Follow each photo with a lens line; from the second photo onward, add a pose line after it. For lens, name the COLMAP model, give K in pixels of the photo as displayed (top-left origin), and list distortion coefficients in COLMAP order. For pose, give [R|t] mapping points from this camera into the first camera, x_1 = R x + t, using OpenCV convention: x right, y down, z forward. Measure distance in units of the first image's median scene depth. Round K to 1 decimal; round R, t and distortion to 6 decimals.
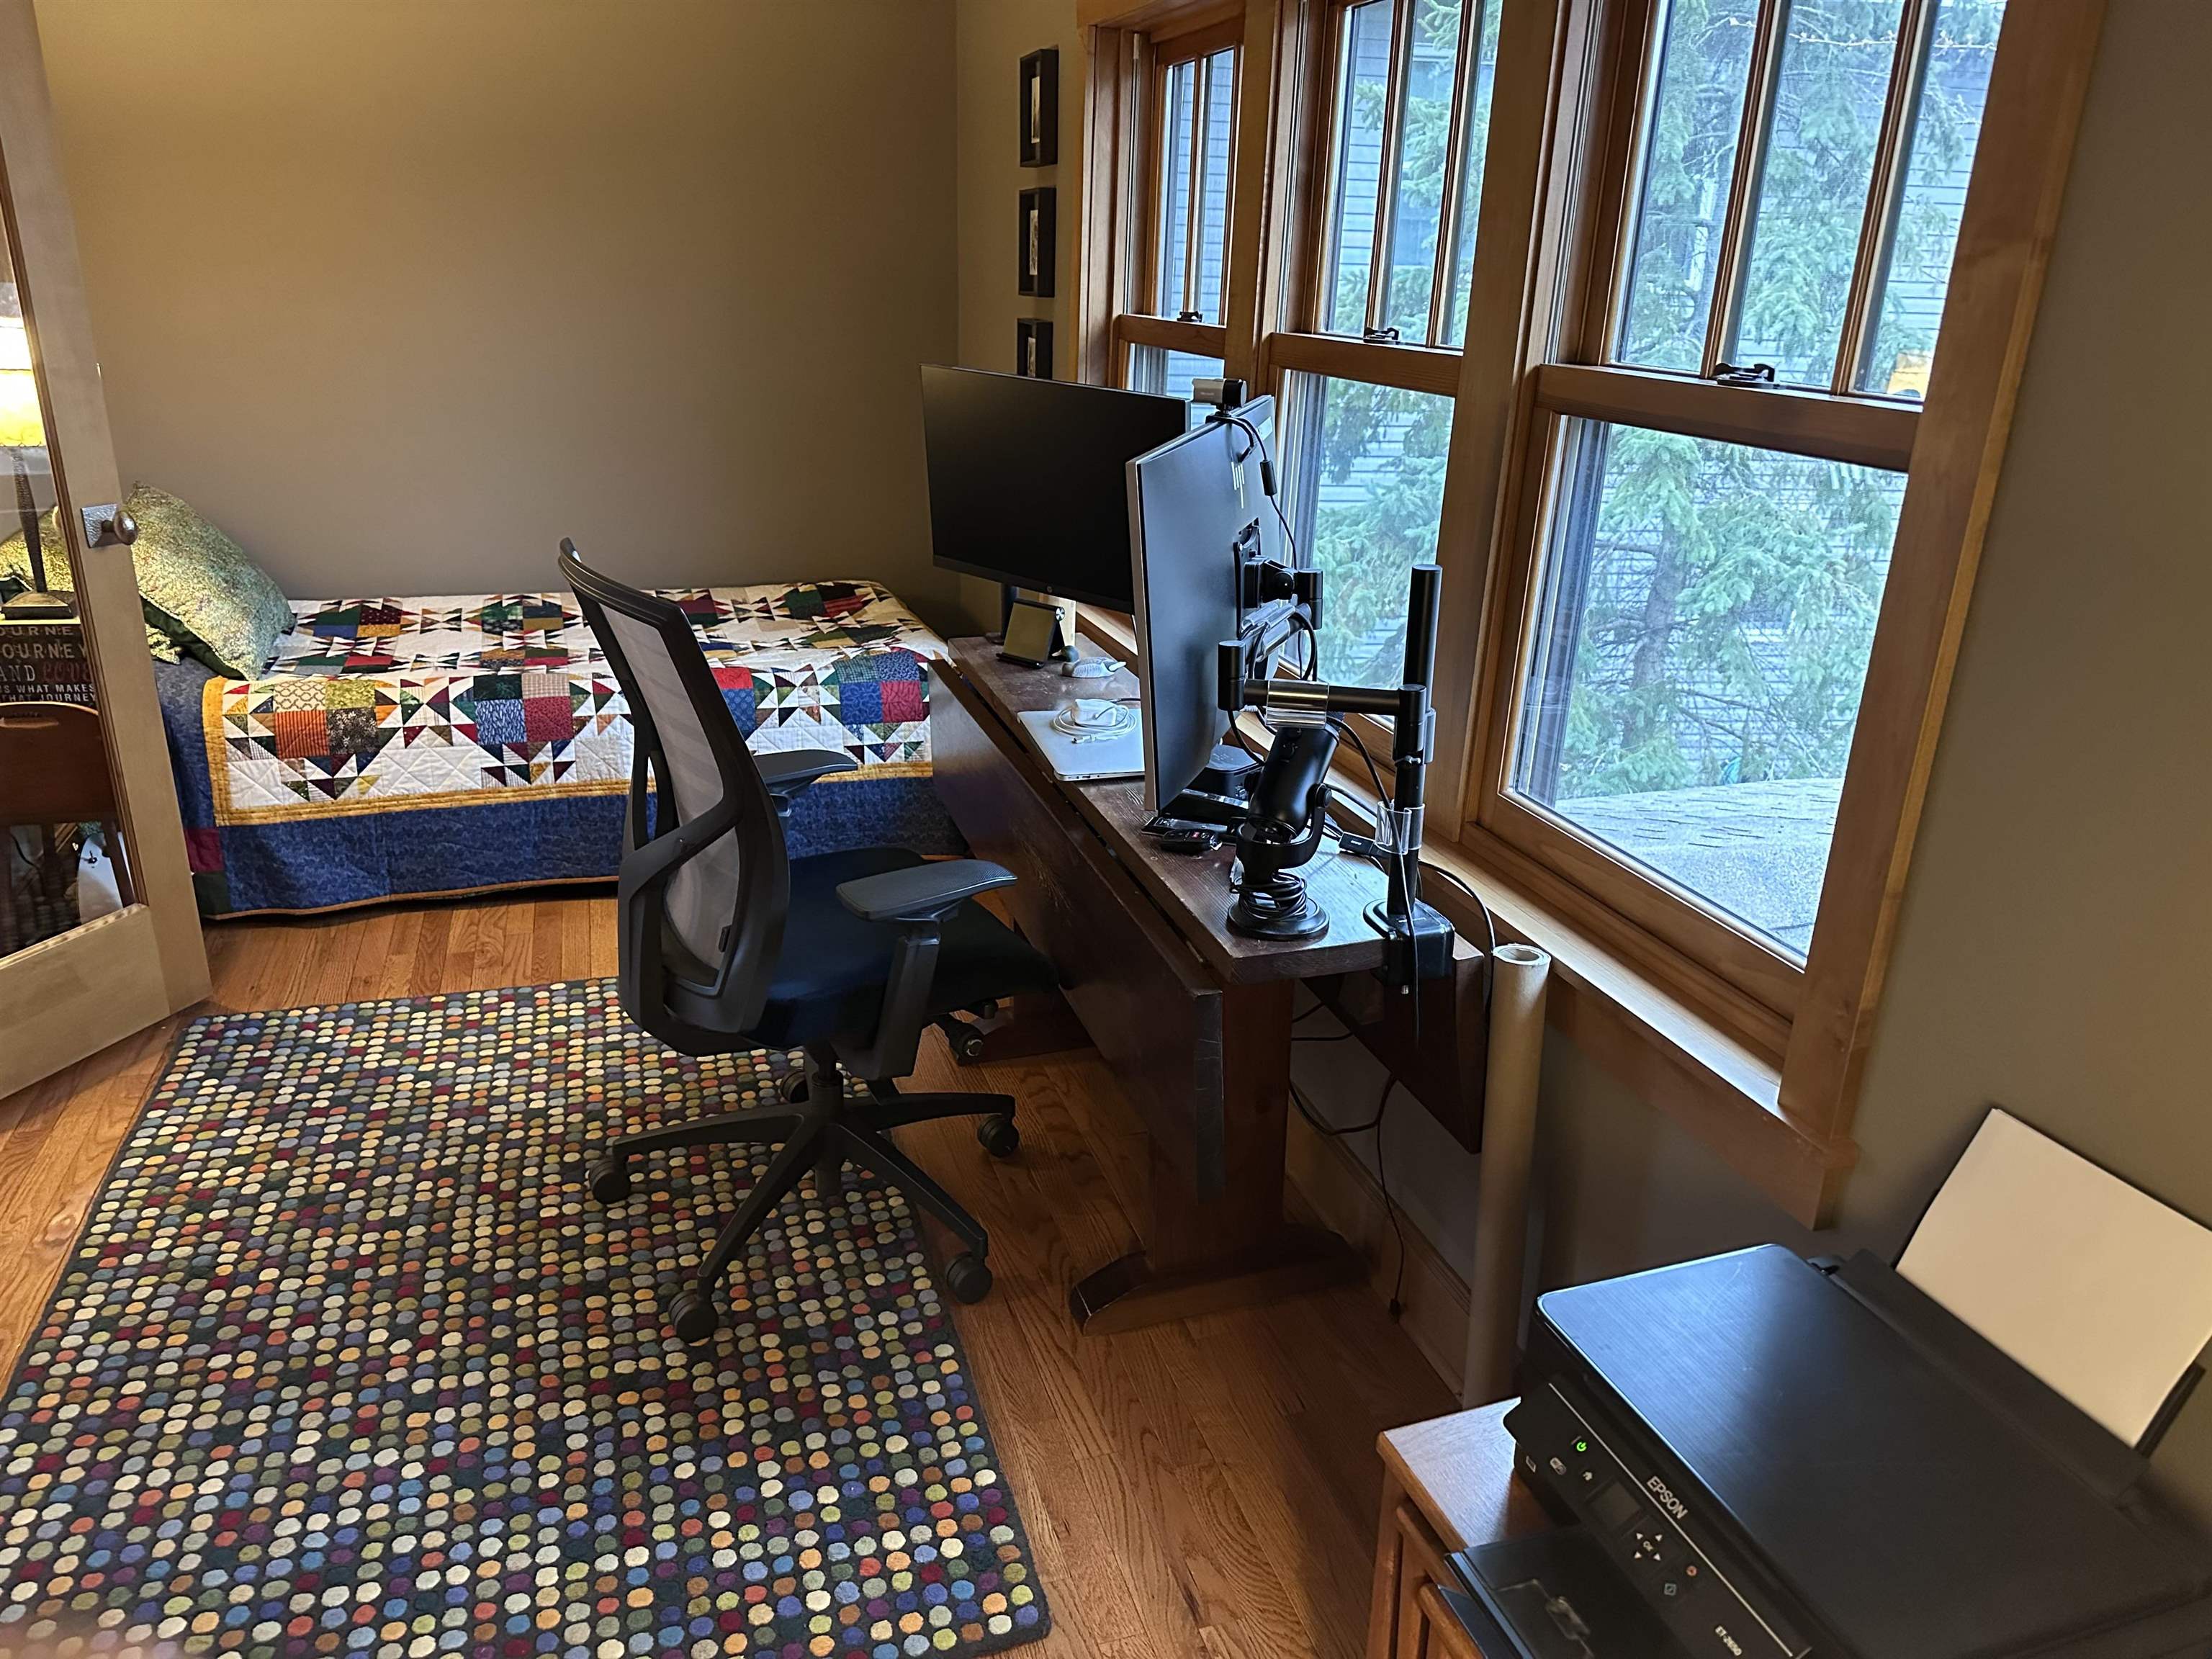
lens RADIAL K [[1555.3, 0, 1114.9], [0, 1555.3, 836.4], [0, 0, 1]] dist [0.060410, -0.071124]
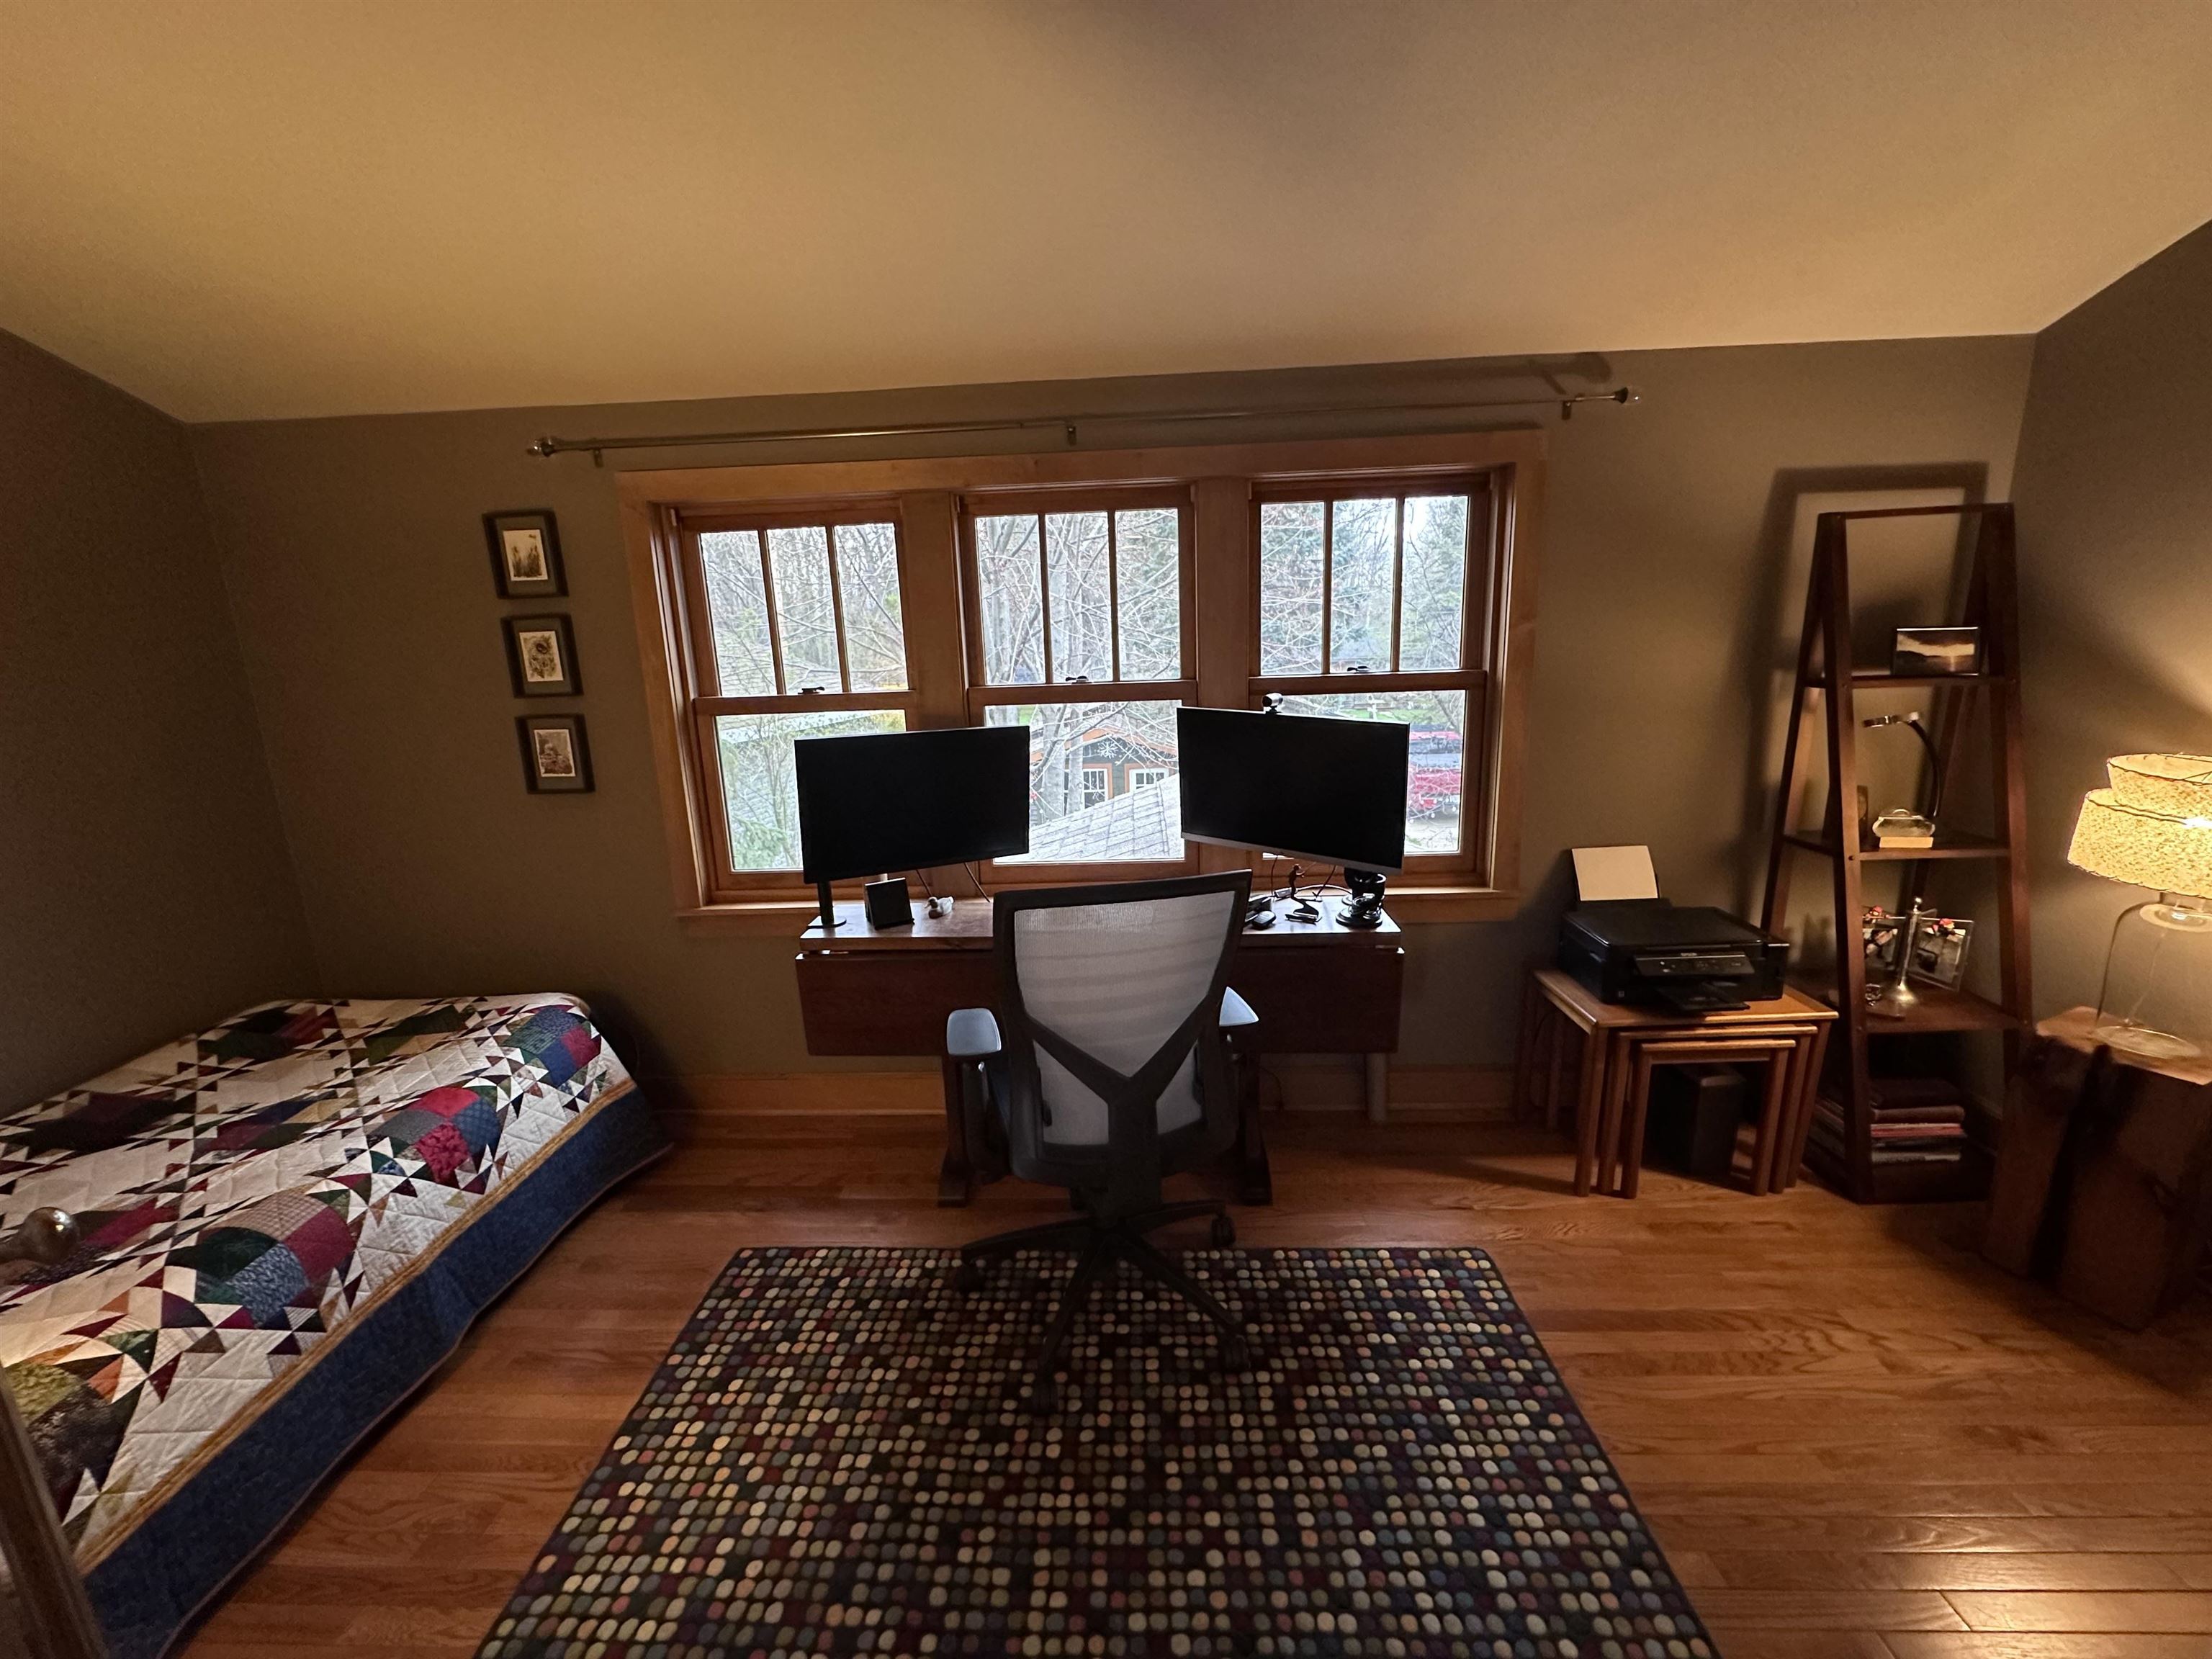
lens RADIAL K [[875.8, 0, 1101.1], [0, 875.8, 825.8], [0, 0, 1]] dist [-0.006111, 0.000511]
pose [[0.345144, -0.245337, 0.905917, -0.904369], [0.369034, 0.922960, 0.109355, -0.275093], [-0.862954, 0.296571, 0.409092, 0.617935]]
